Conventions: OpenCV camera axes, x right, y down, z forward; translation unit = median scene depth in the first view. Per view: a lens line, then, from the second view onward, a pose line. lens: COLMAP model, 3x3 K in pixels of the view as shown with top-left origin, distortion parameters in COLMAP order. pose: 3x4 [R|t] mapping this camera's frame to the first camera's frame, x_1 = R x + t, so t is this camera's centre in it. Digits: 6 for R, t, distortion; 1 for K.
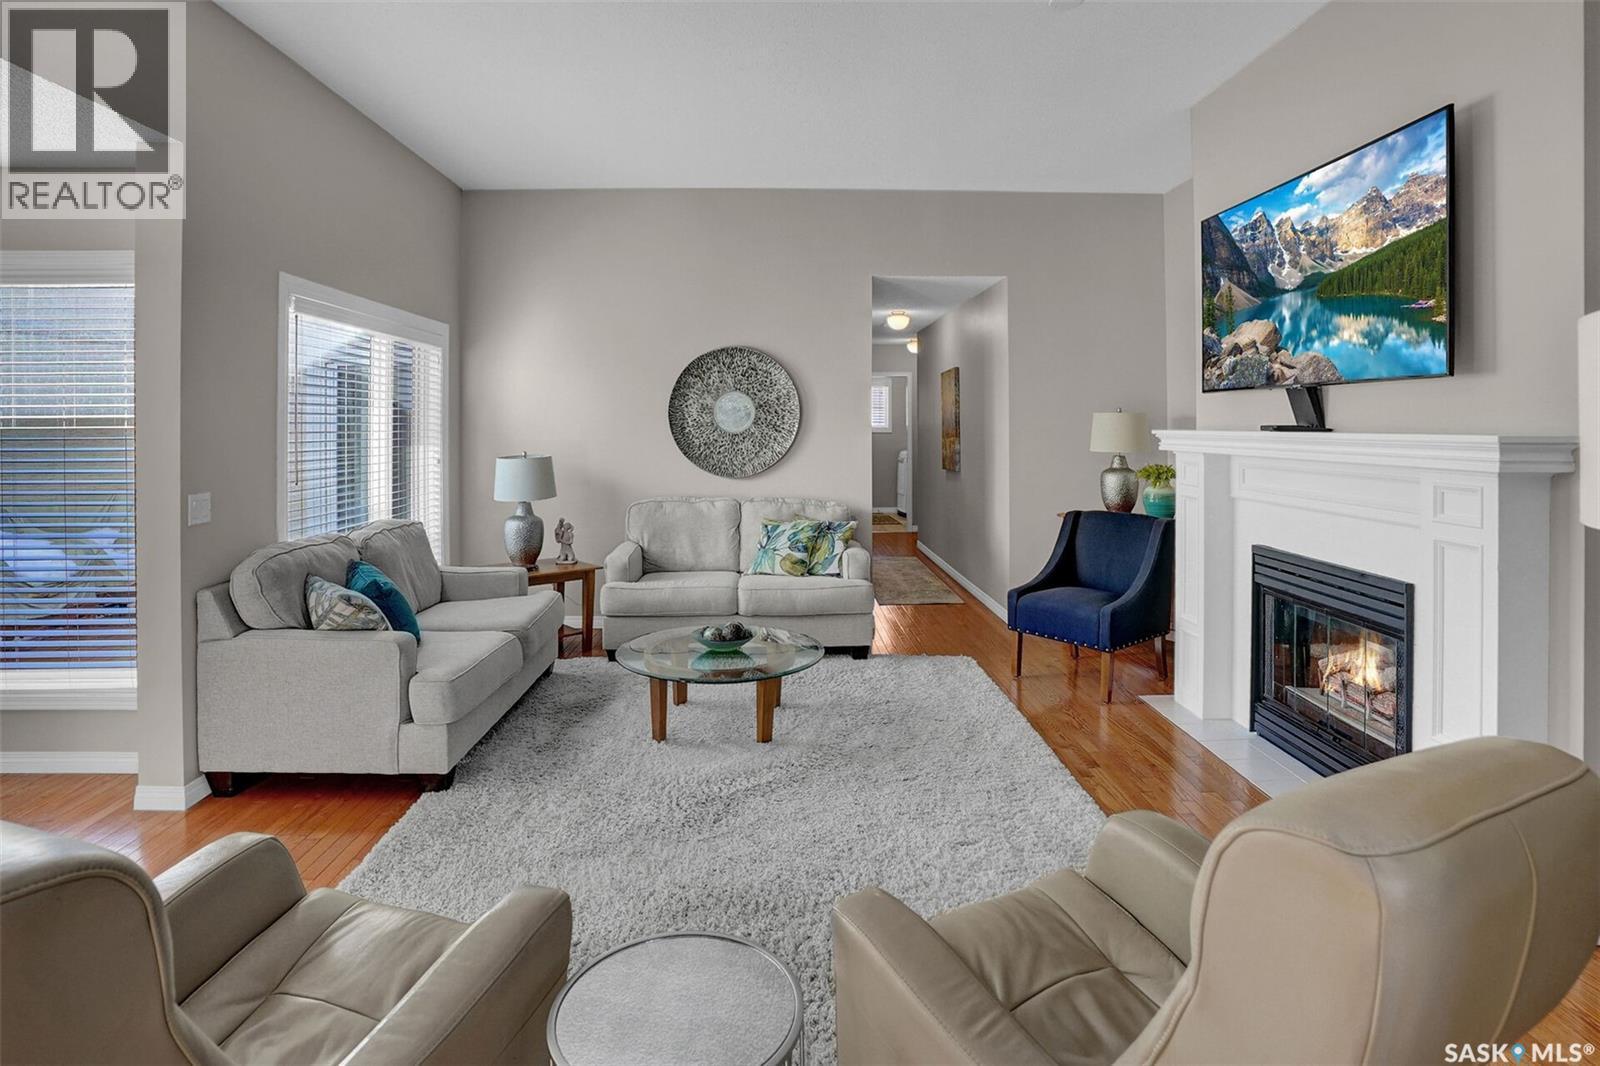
lens RADIAL K [[790.3, 0, 799.4], [0, 790.3, 452.0], [0, 0, 1]] dist [0.000786, -0.000584]
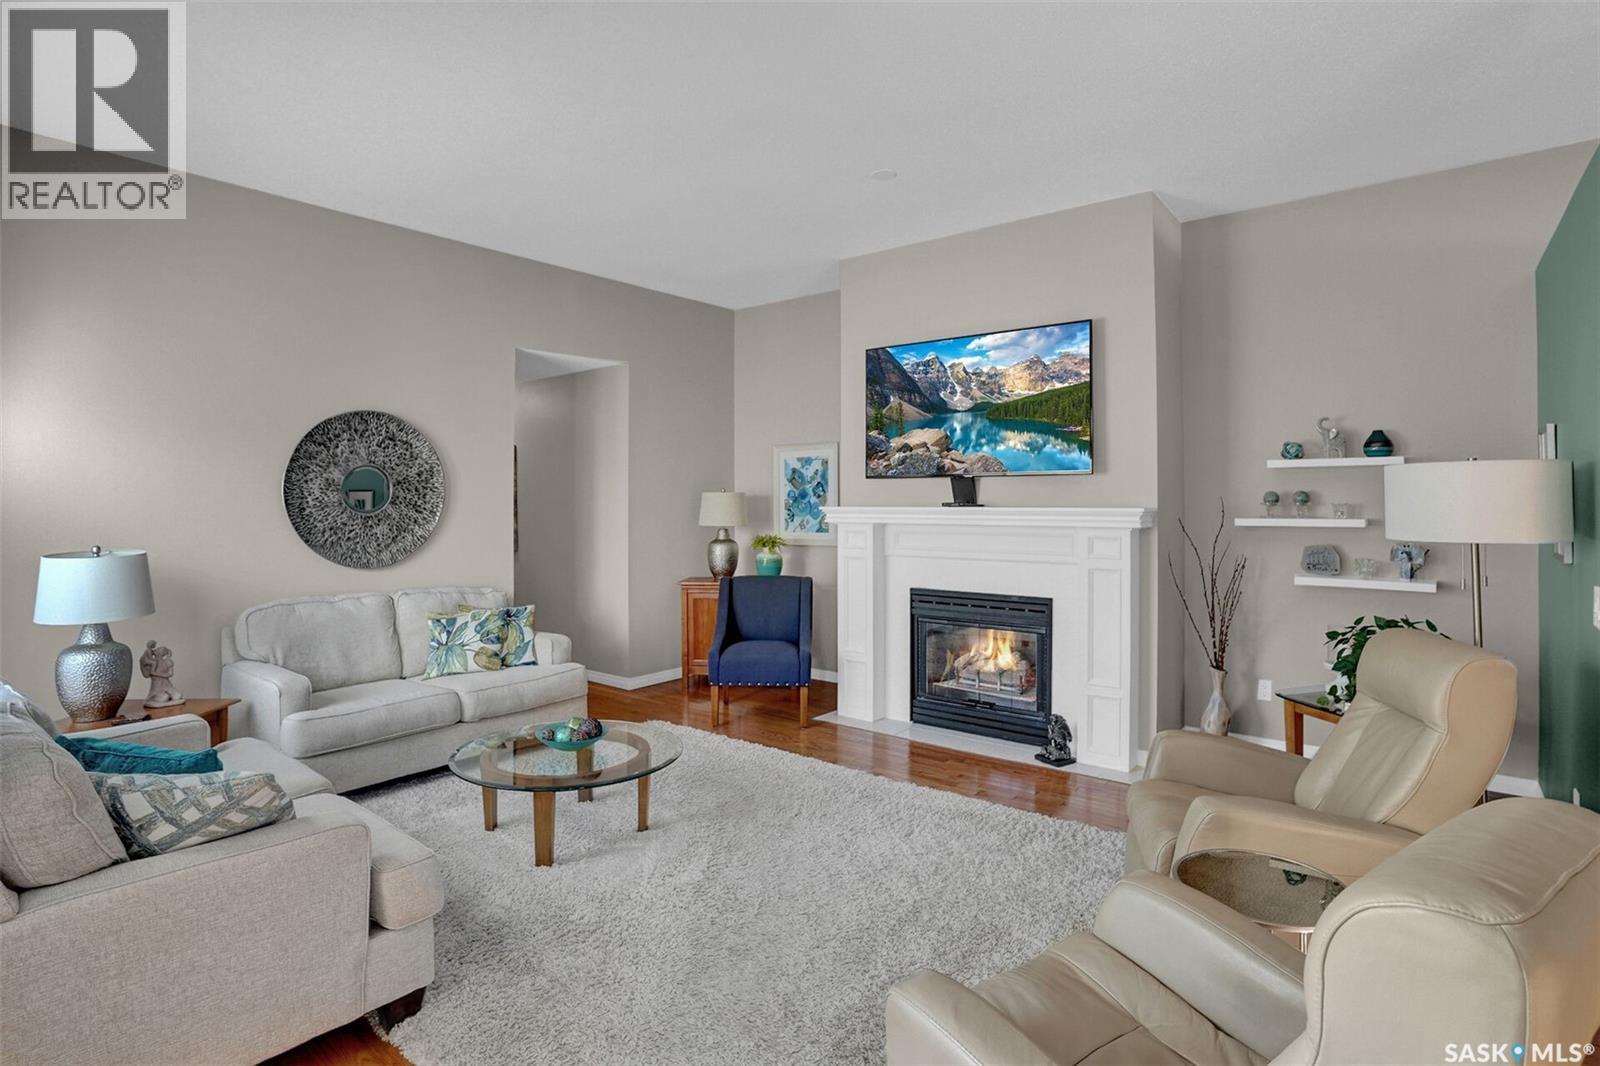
lens RADIAL K [[751.4, 0, 797.1], [0, 751.4, 493.2], [0, 0, 1]] dist [-0.016568, 0.023573]
pose [[0.706158, 0.006817, 0.708022, -0.594239], [0.030133, 0.998758, -0.039670, -0.002148], [-0.707413, 0.049348, 0.705075, 0.222419]]
